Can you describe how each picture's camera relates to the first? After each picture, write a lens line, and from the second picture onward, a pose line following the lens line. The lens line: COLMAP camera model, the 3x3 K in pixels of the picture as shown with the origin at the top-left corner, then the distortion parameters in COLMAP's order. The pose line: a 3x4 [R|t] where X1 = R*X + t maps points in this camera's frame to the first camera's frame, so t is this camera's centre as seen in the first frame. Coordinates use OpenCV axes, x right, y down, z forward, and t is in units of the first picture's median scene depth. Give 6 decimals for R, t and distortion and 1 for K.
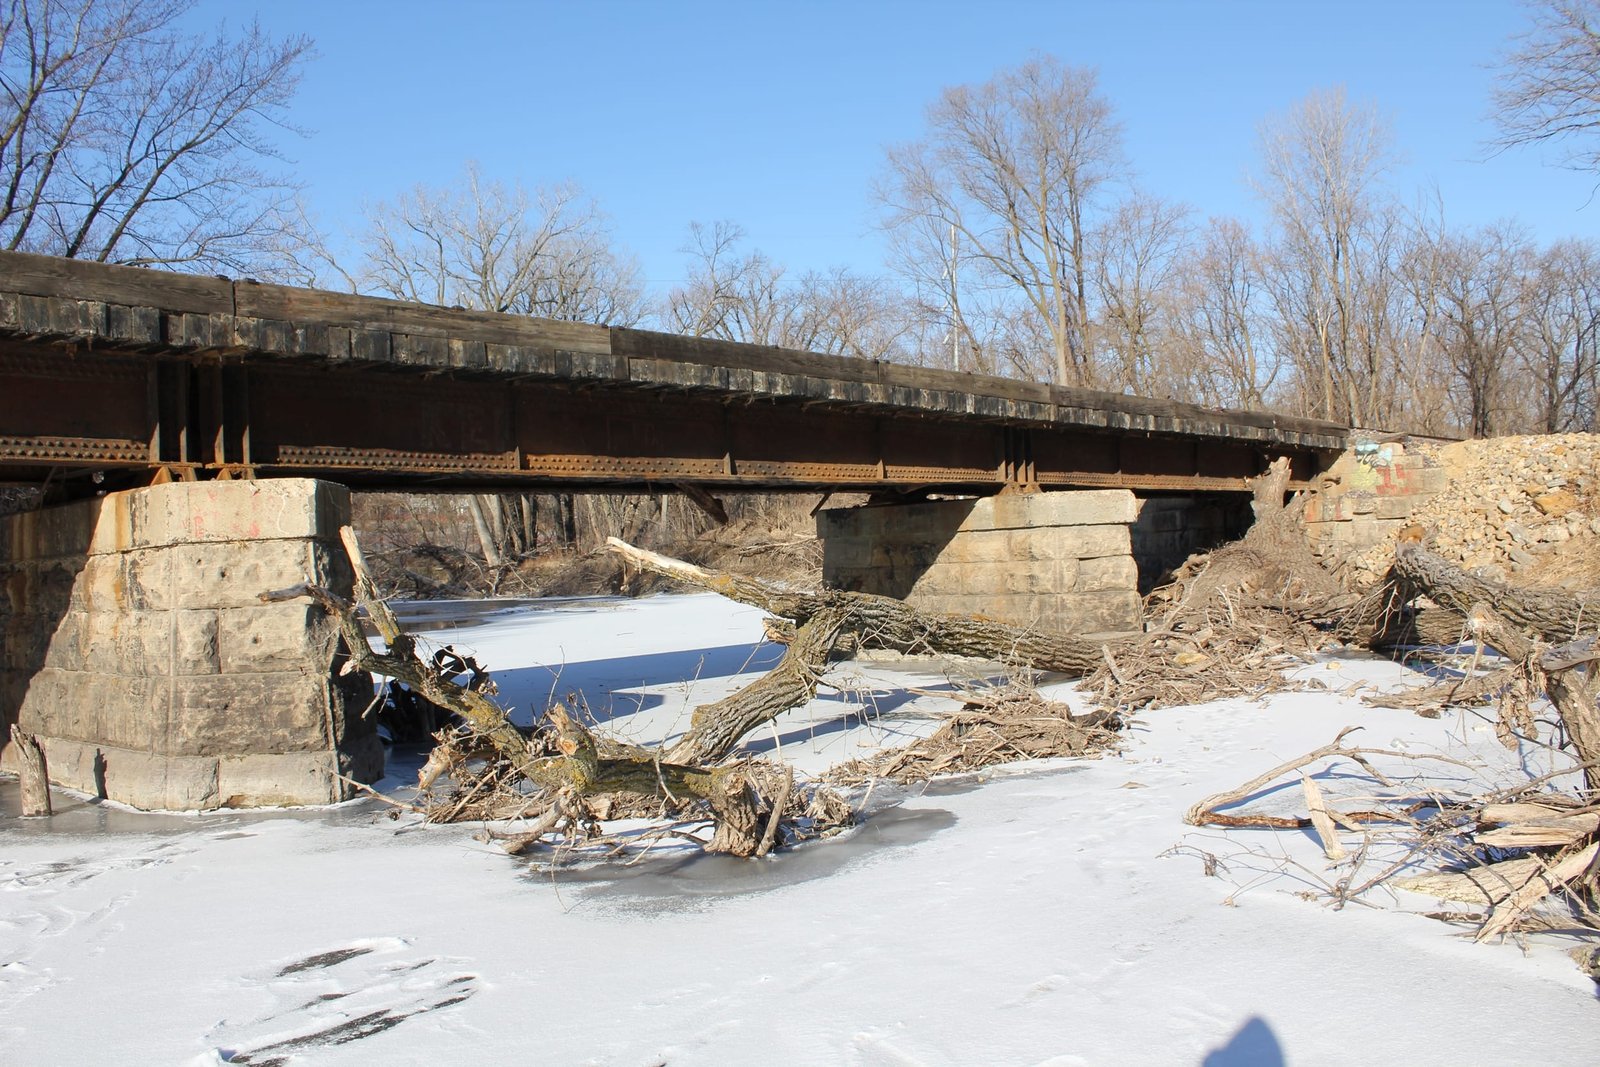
lens RADIAL K [[1302.1, 0, 808.7], [0, 1302.1, 507.4], [0, 0, 1]] dist [-0.135457, 0.088663]
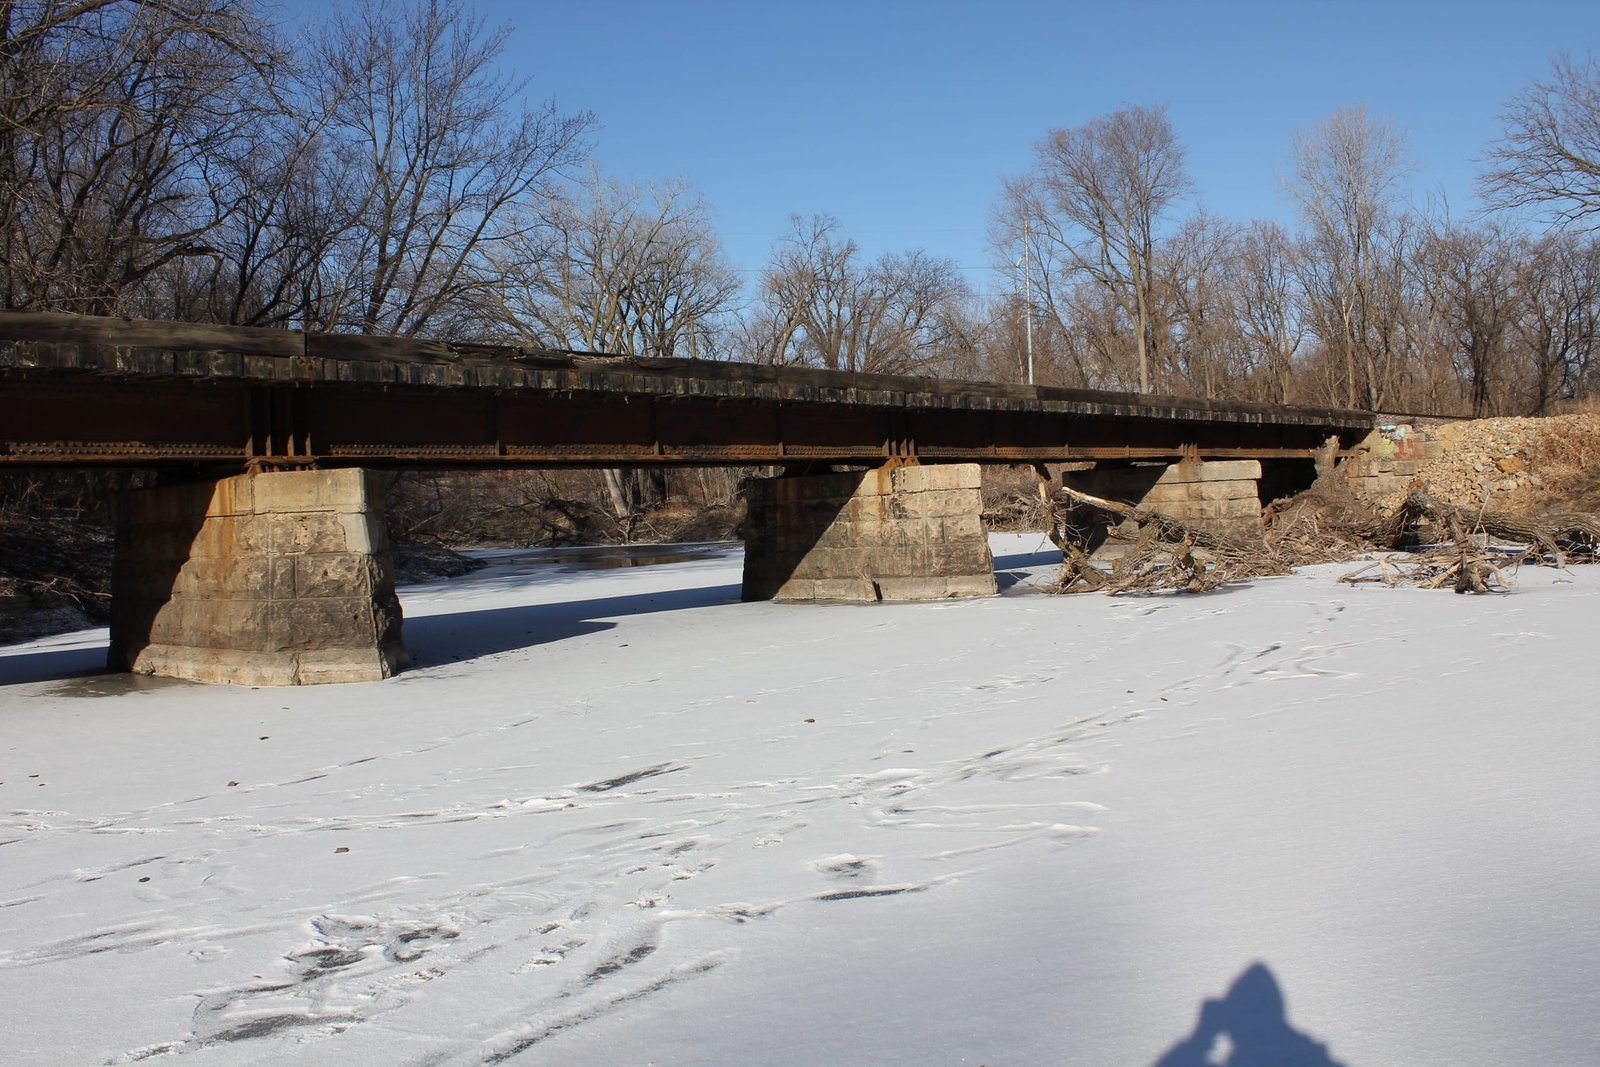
lens RADIAL K [[1302.1, 0, 799.8], [0, 1302.1, 528.1], [0, 0, 1]] dist [-0.135457, 0.088663]
pose [[0.999919, -0.005703, -0.011373, -0.244923], [0.006282, 0.998653, 0.051502, -0.010300], [0.011064, -0.051569, 0.998608, -0.521471]]
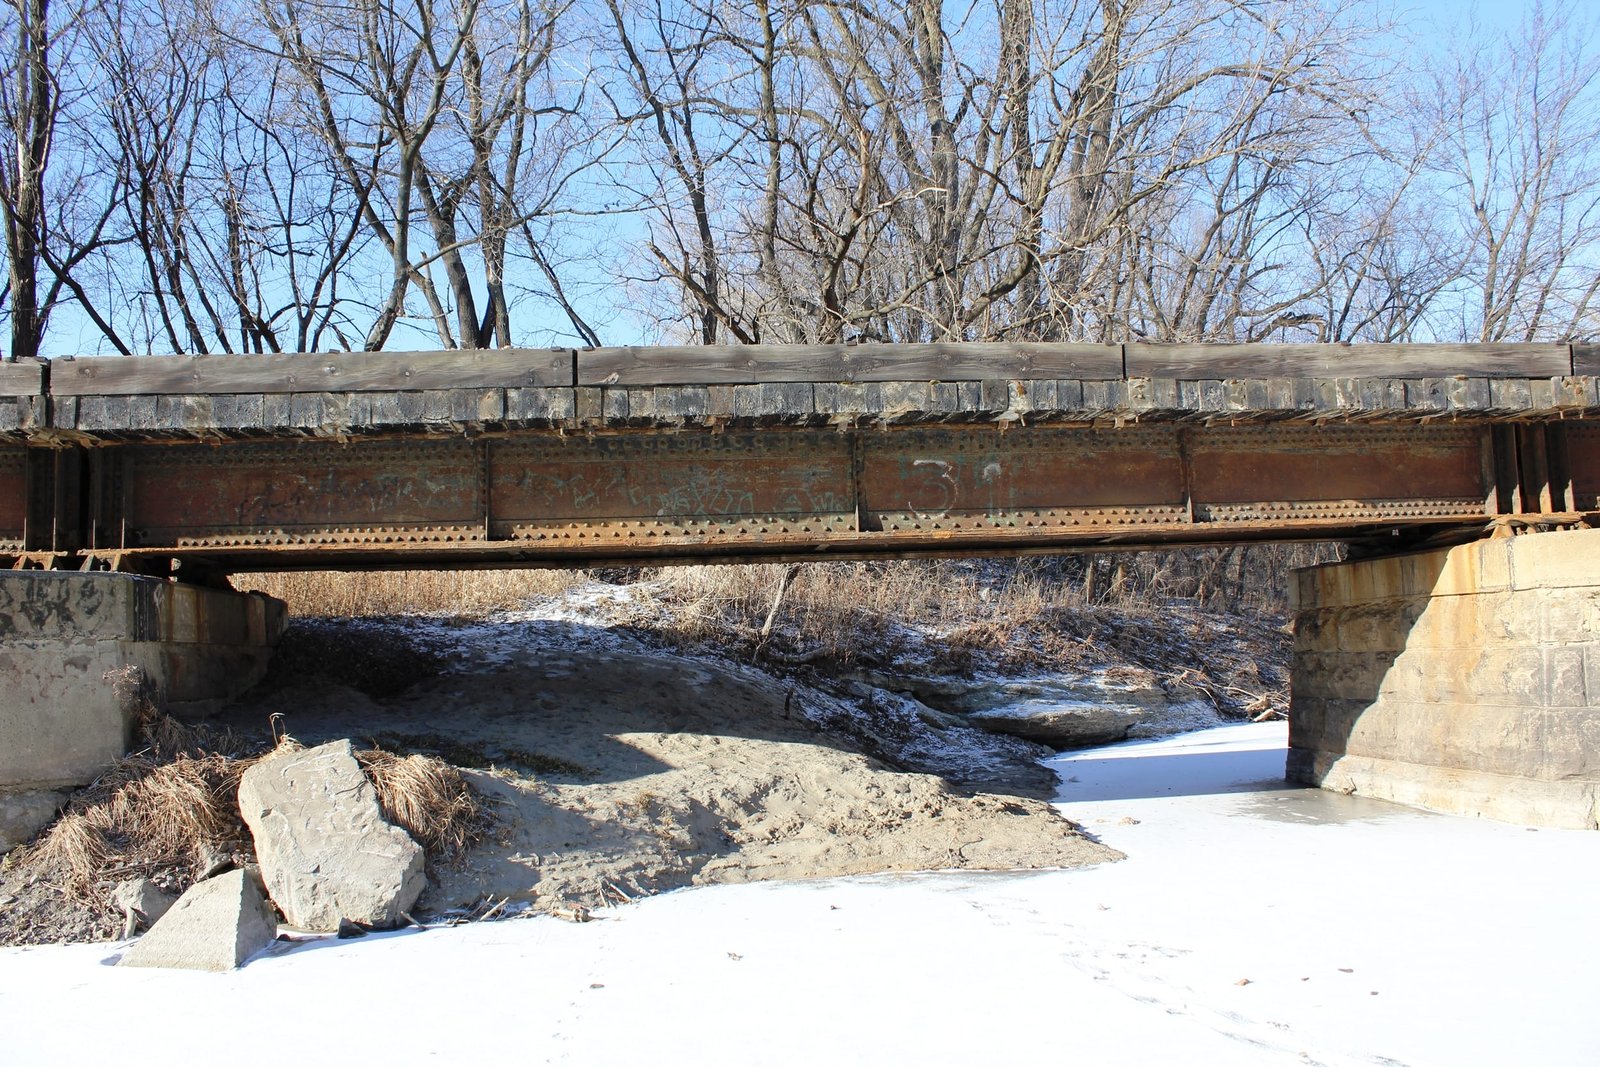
lens RADIAL K [[1302.1, 0, 830.9], [0, 1302.1, 540.1], [0, 0, 1]] dist [-0.135457, 0.088663]
pose [[0.724588, -0.045349, -0.687689, -0.363125], [0.034229, 0.998969, -0.029810, -0.001286], [0.688332, -0.001939, 0.725393, -0.422045]]
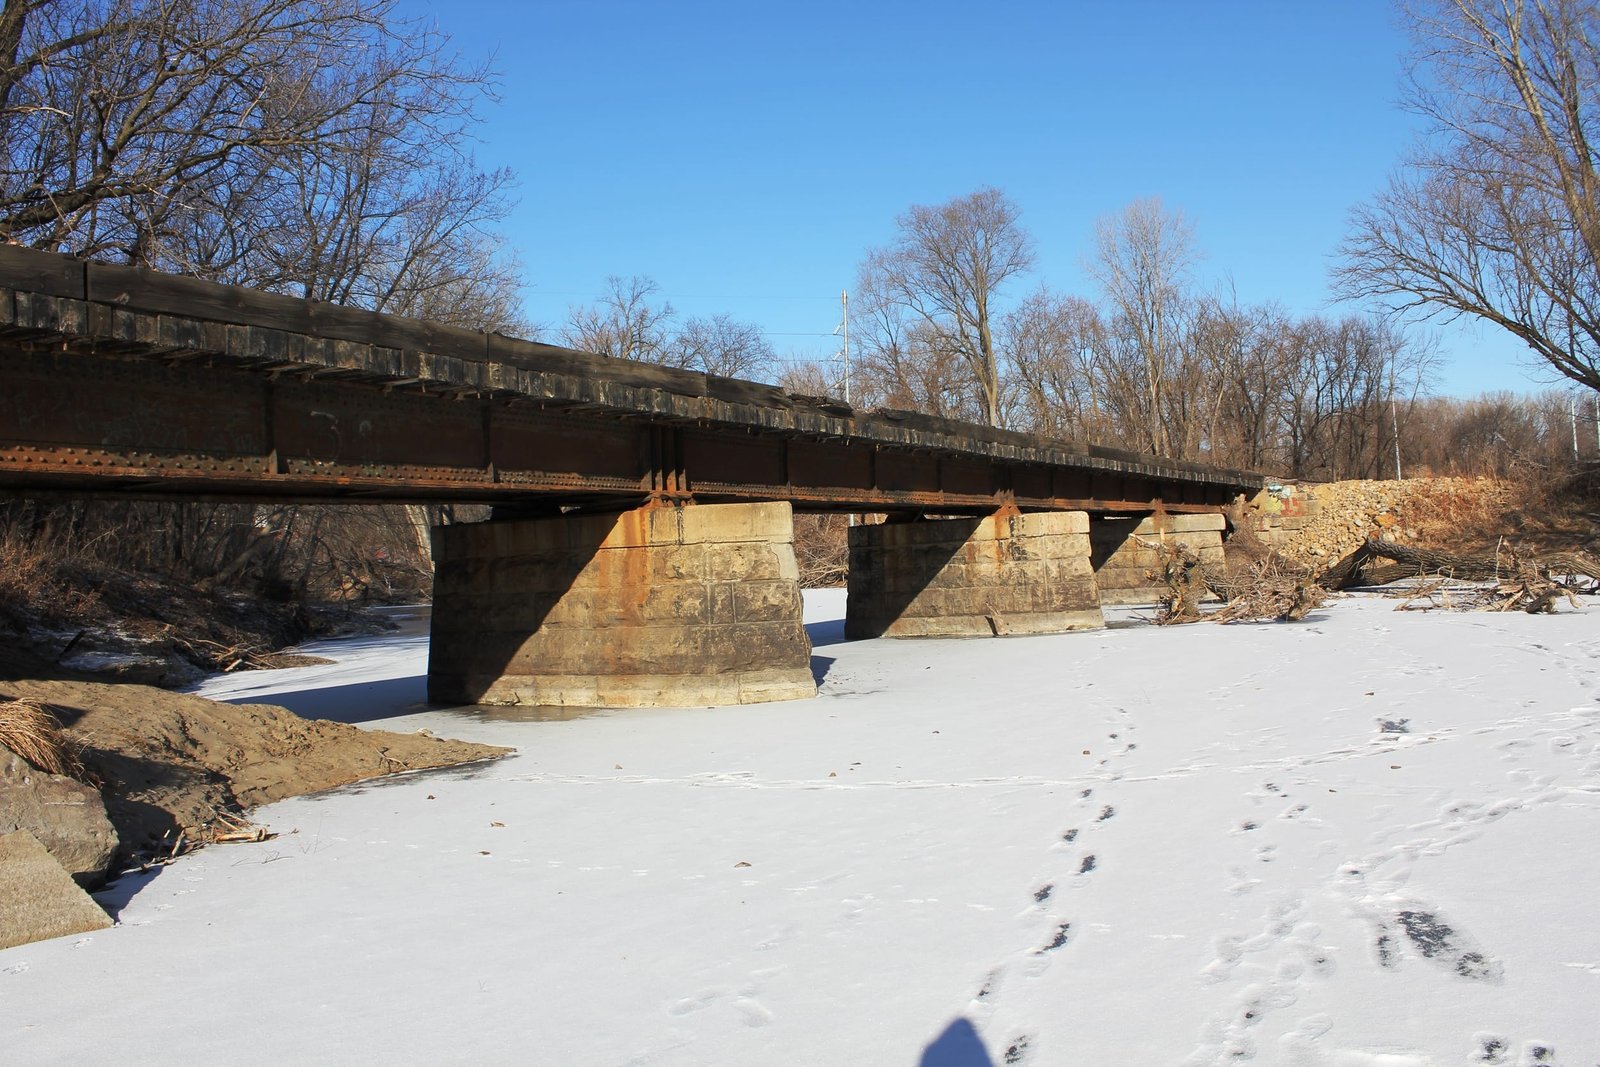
lens RADIAL K [[1302.1, 0, 793.8], [0, 1302.1, 550.1], [0, 0, 1]] dist [-0.135457, 0.088663]
pose [[0.980108, -0.005435, 0.198389, -0.545201], [0.001433, 0.999793, 0.020314, 0.000898], [-0.198459, -0.019626, 0.979913, -0.563669]]
